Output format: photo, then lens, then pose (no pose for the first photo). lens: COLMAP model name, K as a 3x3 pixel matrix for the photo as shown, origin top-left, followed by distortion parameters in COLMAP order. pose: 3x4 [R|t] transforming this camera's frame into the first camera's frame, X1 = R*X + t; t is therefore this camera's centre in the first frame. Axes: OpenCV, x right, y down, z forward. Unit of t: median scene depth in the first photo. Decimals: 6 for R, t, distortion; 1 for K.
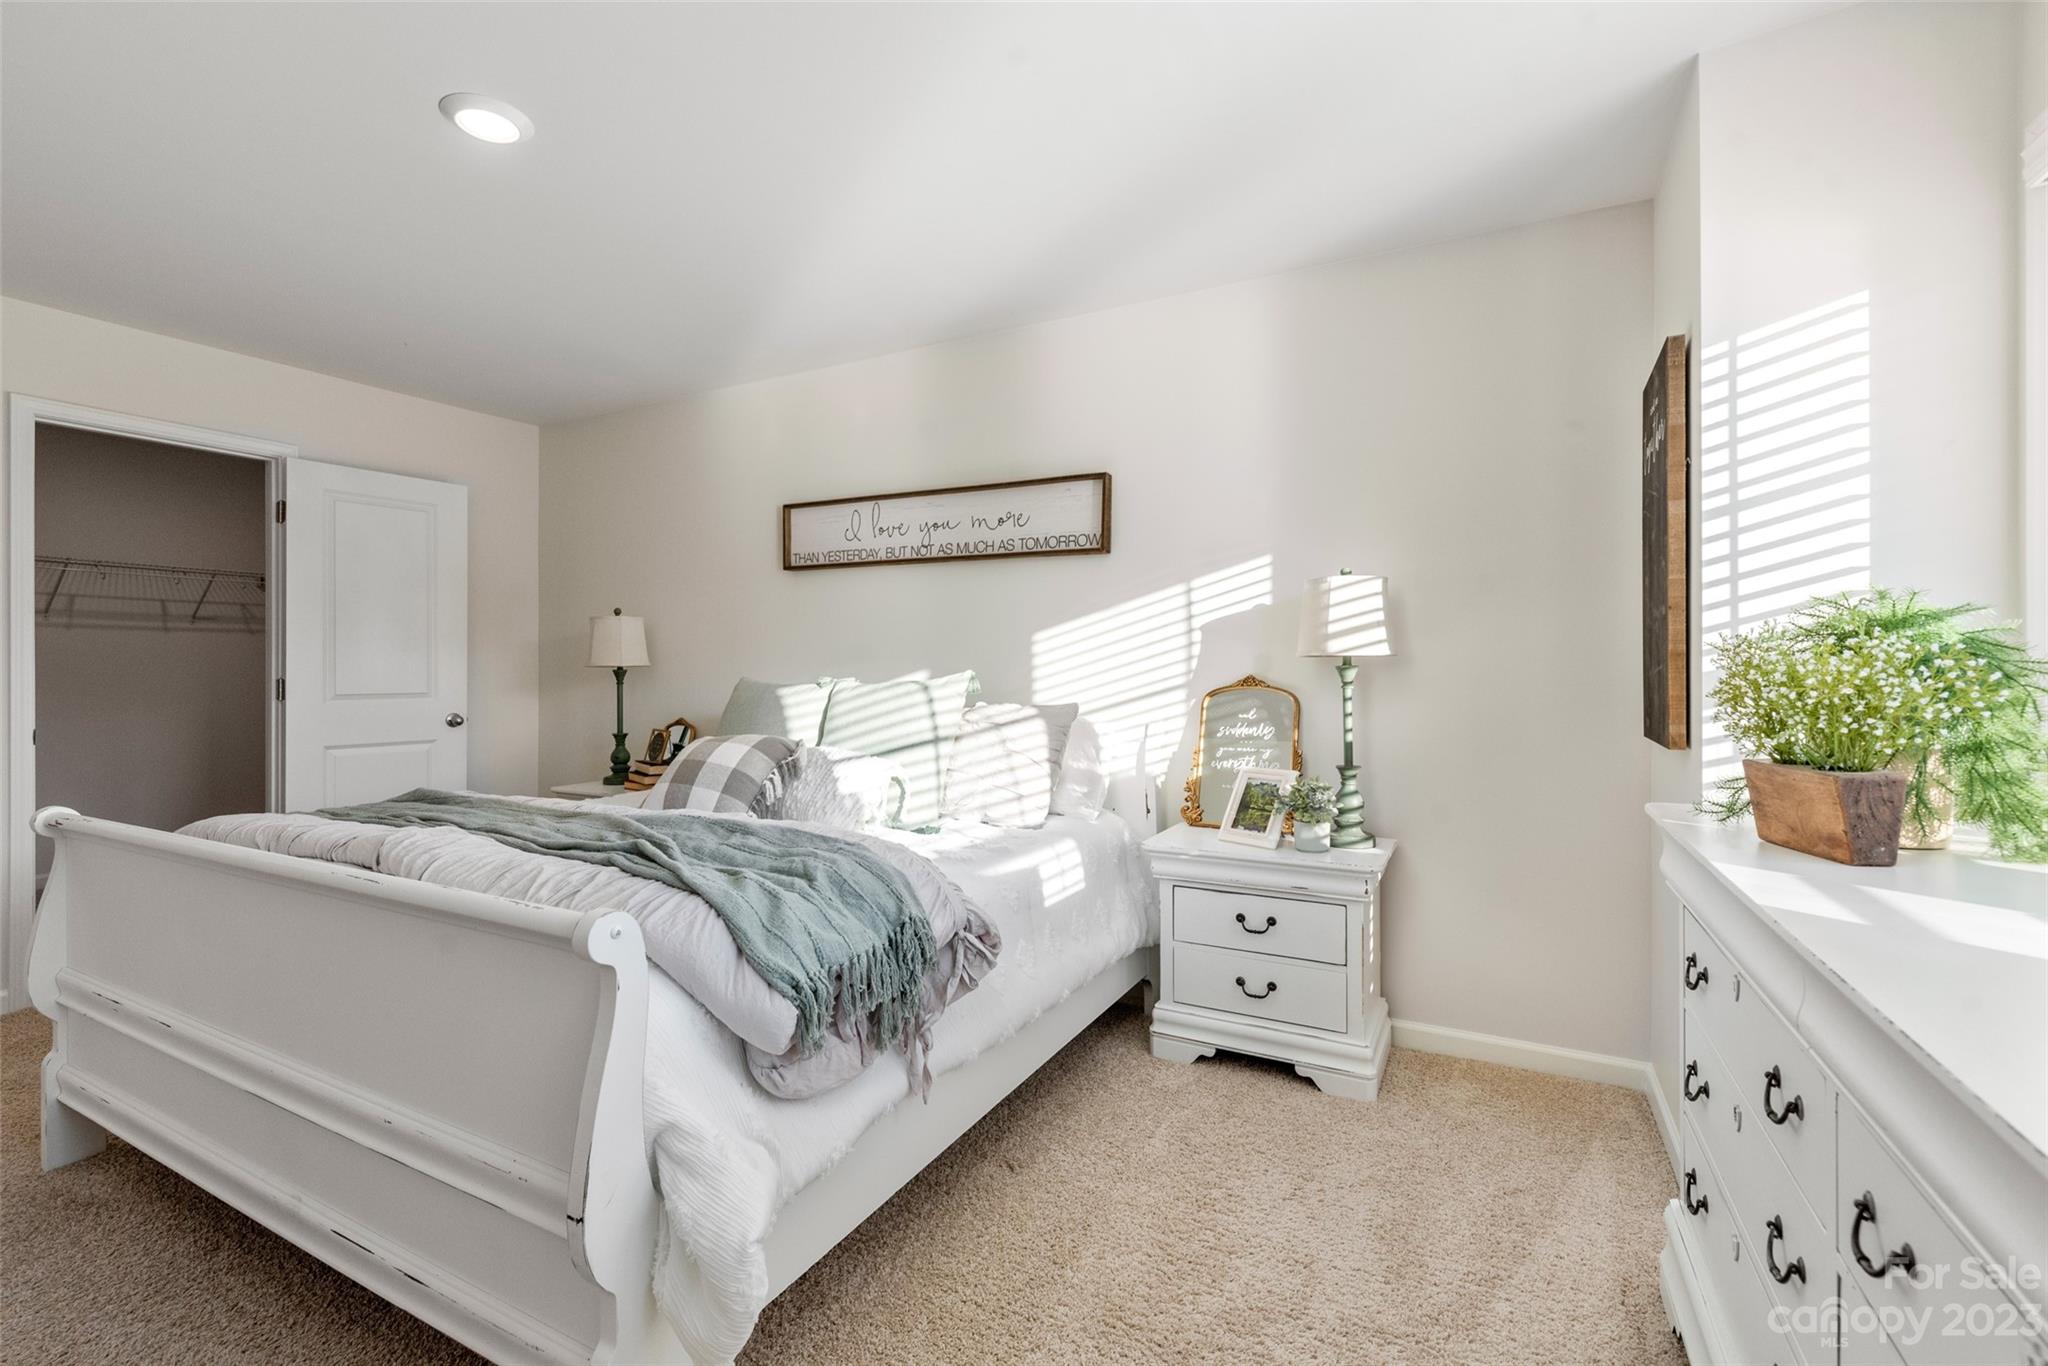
lens RADIAL K [[899.5, 0, 1012.6], [0, 899.5, 669.3], [0, 0, 1]] dist [-0.001425, -0.000449]
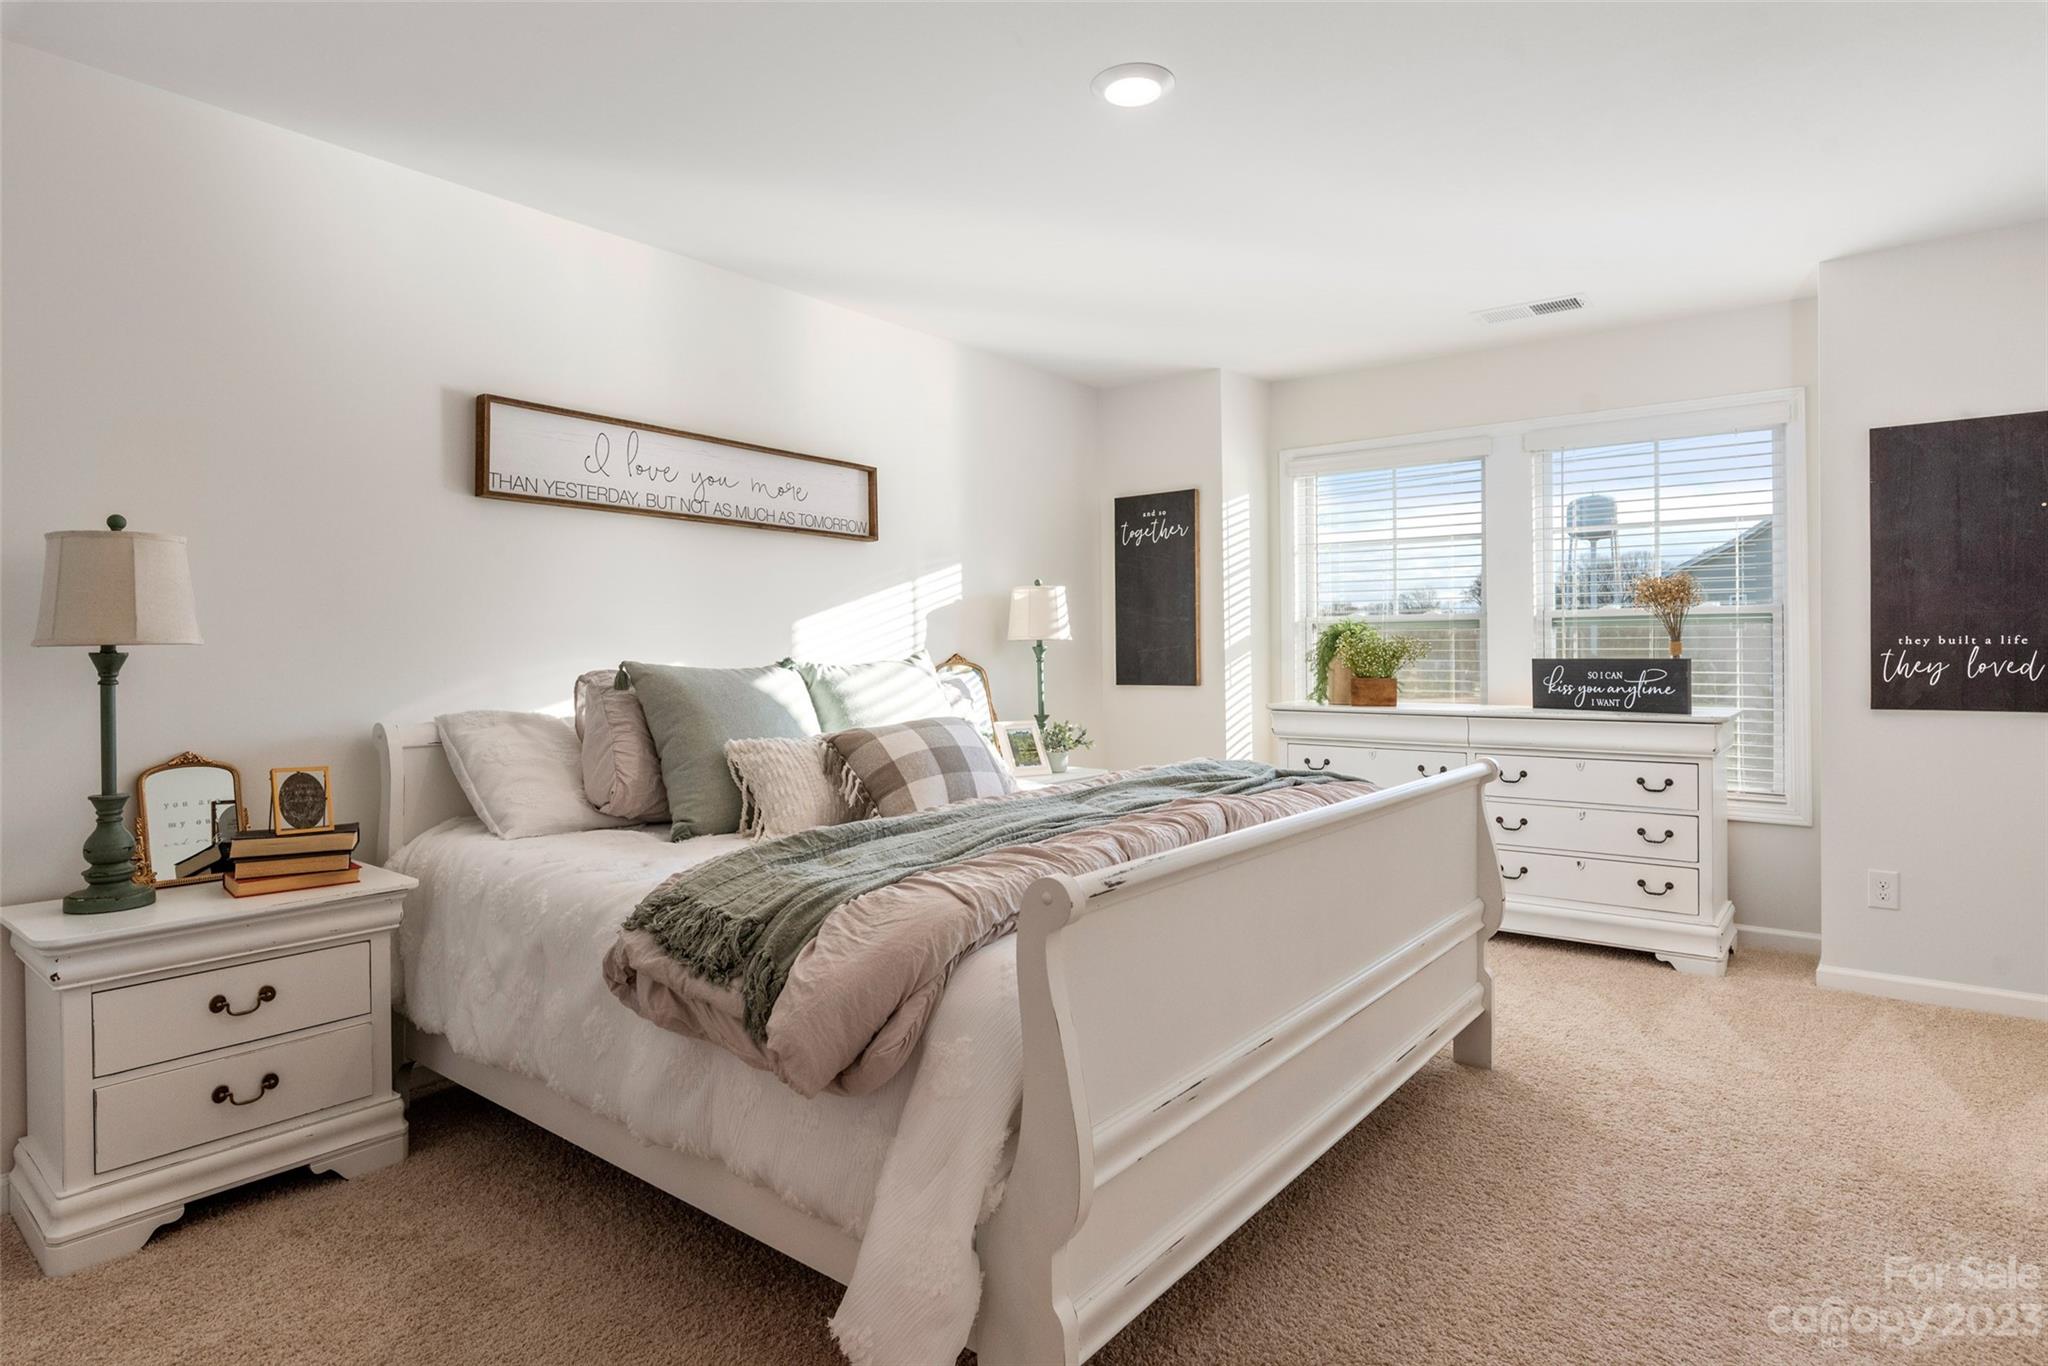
lens RADIAL K [[1101.5, 0, 1013.0], [0, 1101.5, 672.7], [0, 0, 1]] dist [-0.002447, -0.002679]
pose [[0.173884, -0.024464, 0.984462, -1.035661], [0.001261, 0.999696, 0.024620, -0.002679], [-0.984765, -0.003040, 0.173862, 0.524824]]
